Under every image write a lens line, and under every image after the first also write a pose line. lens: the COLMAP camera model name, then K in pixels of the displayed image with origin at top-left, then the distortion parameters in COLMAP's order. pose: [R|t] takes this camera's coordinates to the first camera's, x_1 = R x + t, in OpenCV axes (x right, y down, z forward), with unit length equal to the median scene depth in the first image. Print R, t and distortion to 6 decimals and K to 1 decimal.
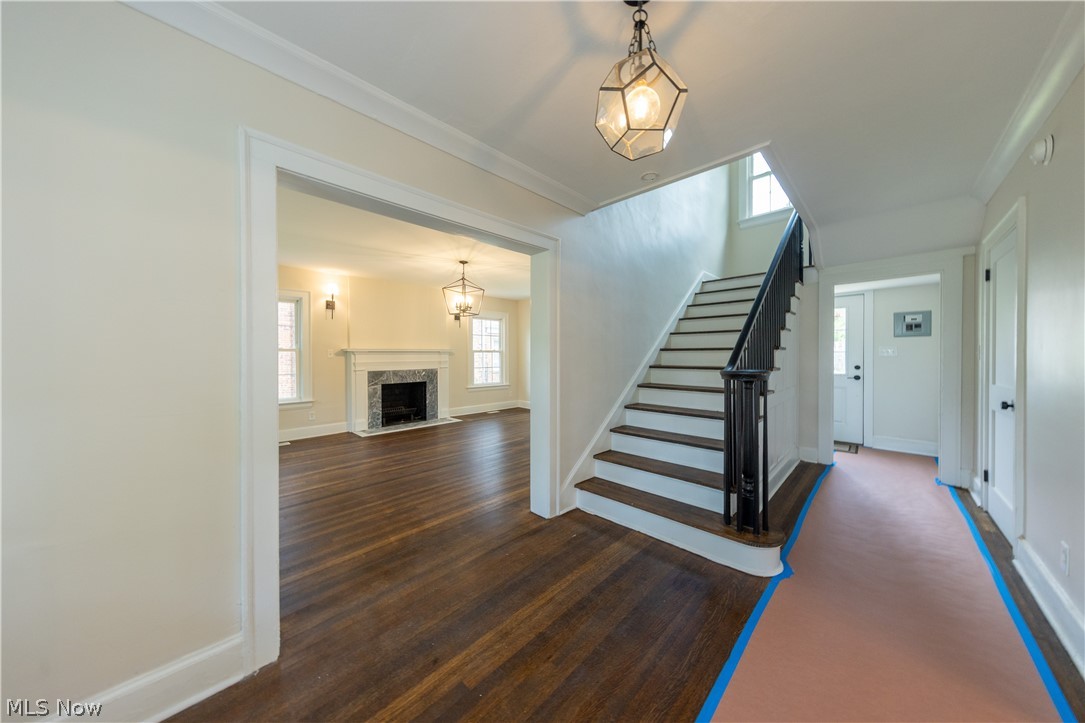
lens RADIAL K [[348.3, 0, 548.2], [0, 348.3, 357.8], [0, 0, 1]] dist [0.006432, -0.000632]
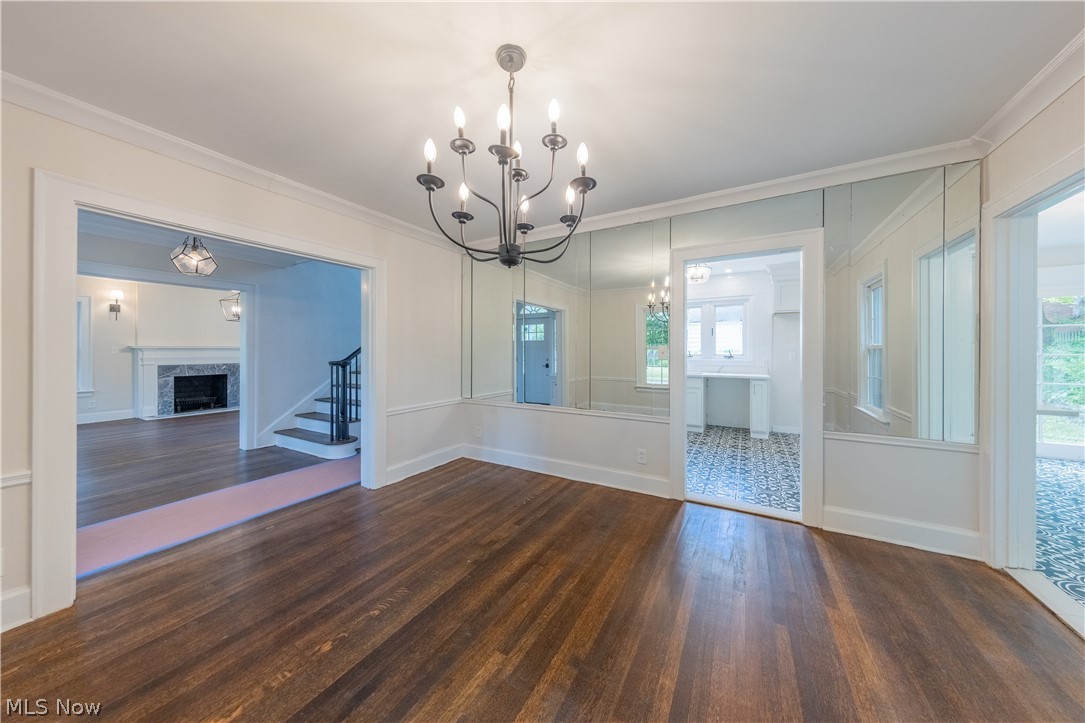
lens RADIAL K [[348.3, 0, 548.0], [0, 348.3, 352.9], [0, 0, 1]] dist [0.006432, -0.000632]
pose [[0.967973, 0.004502, 0.251012, 0.460754], [-0.004307, 0.999990, -0.001325, -0.007288], [-0.251016, 0.000201, 0.967983, -0.472052]]
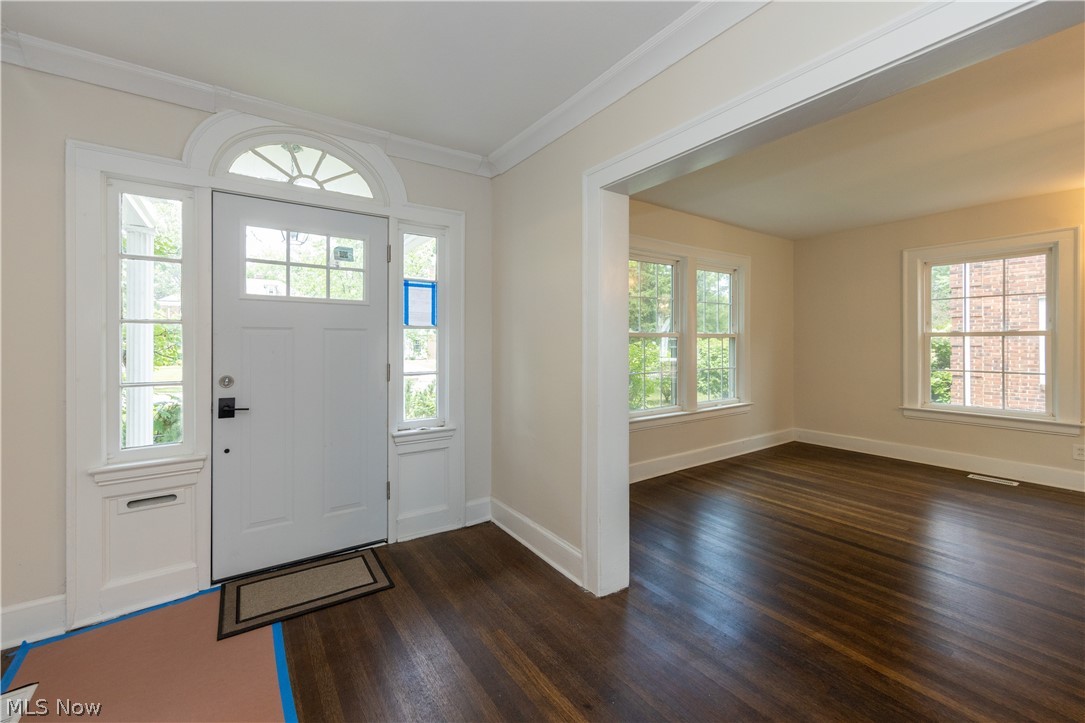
lens RADIAL K [[421.3, 0, 502.5], [0, 421.3, 340.9], [0, 0, 1]] dist [0.003730, 0.000035]
pose [[-0.245681, 0.003246, -0.969345, 0.183712], [-0.004673, 0.999979, 0.004533, -0.007025], [0.969339, 0.005643, -0.245661, 0.265961]]
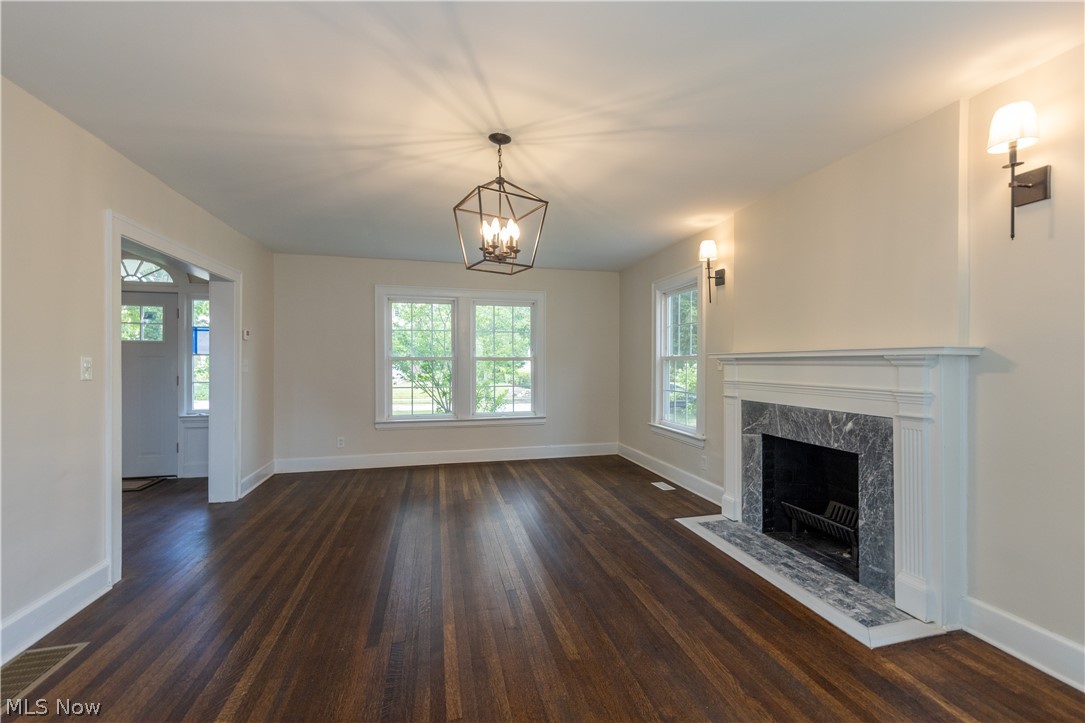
lens RADIAL K [[465.1, 0, 562.9], [0, 465.1, 360.1], [0, 0, 1]] dist [0.004420, -0.000540]
pose [[-0.515431, 0.000340, -0.856931, 0.155944], [-0.005616, 0.999977, 0.003775, -0.017326], [0.856913, 0.006758, -0.515417, 1.144578]]
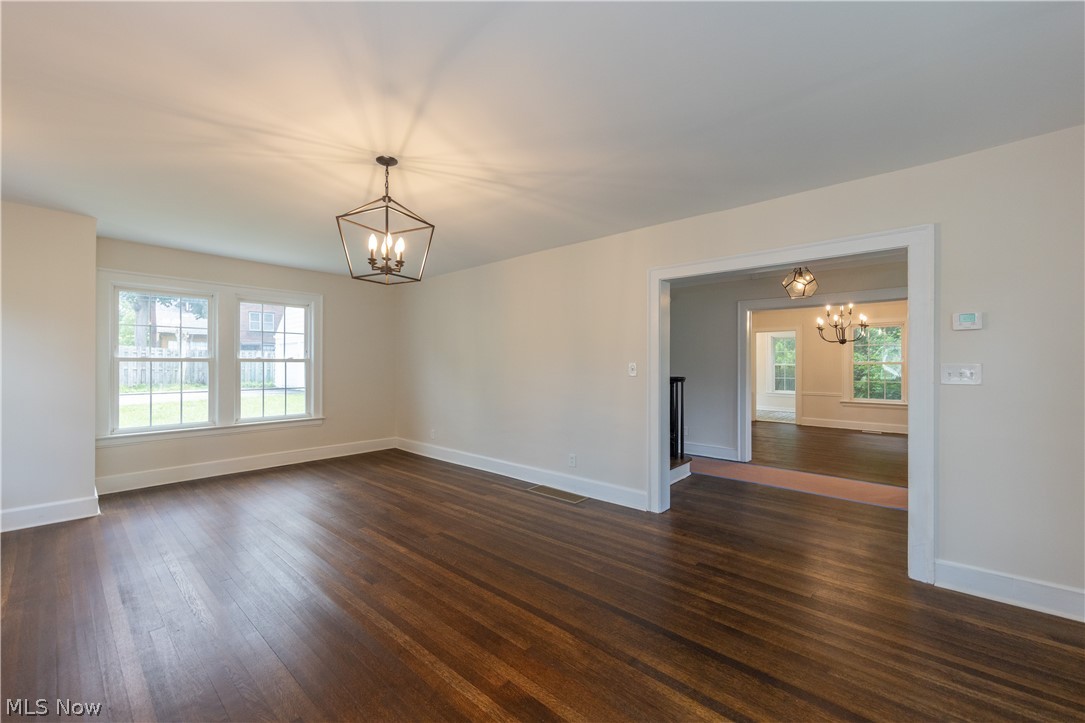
lens RADIAL K [[422.3, 0, 541.8], [0, 422.3, 361.8], [0, 0, 1]] dist [0.005806, -0.000105]
pose [[-0.046996, 0.010420, 0.998841, -0.671356], [0.004555, 0.999937, -0.010218, -0.011215], [-0.998885, 0.004069, -0.047041, 0.706701]]
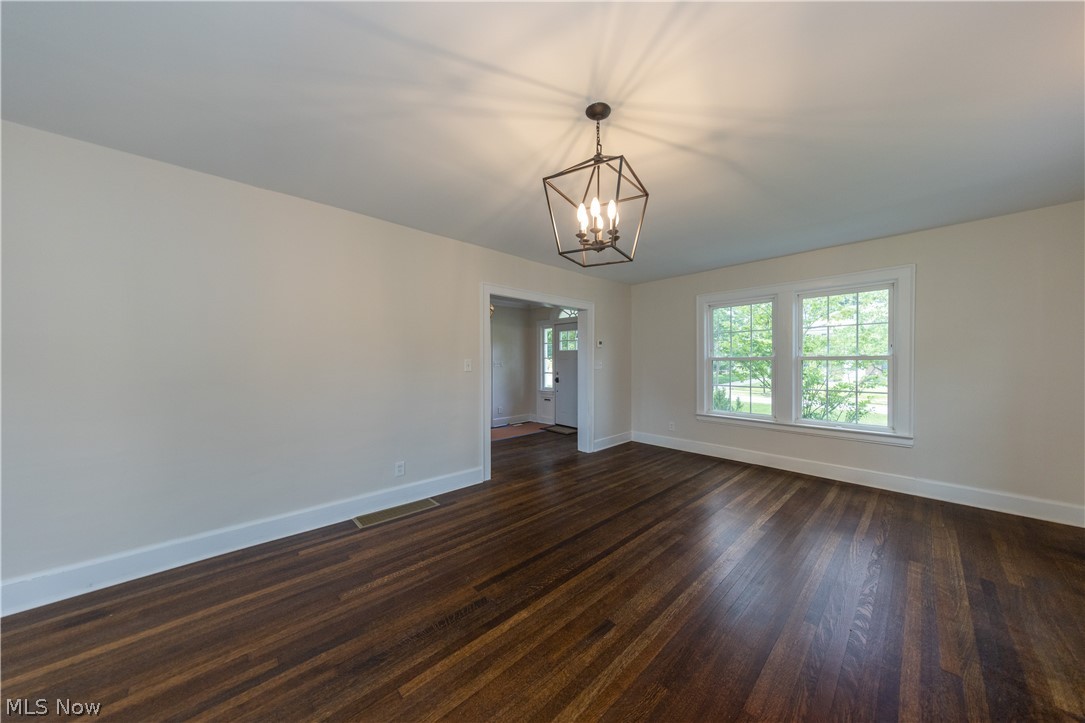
lens RADIAL K [[348.3, 0, 556.7], [0, 348.3, 364.3], [0, 0, 1]] dist [0.006432, -0.000632]
pose [[-0.999136, 0.004002, 0.041358, -0.182451], [0.004571, 0.999896, 0.013665, -0.014944], [-0.041299, 0.013842, -0.999051, 1.165875]]
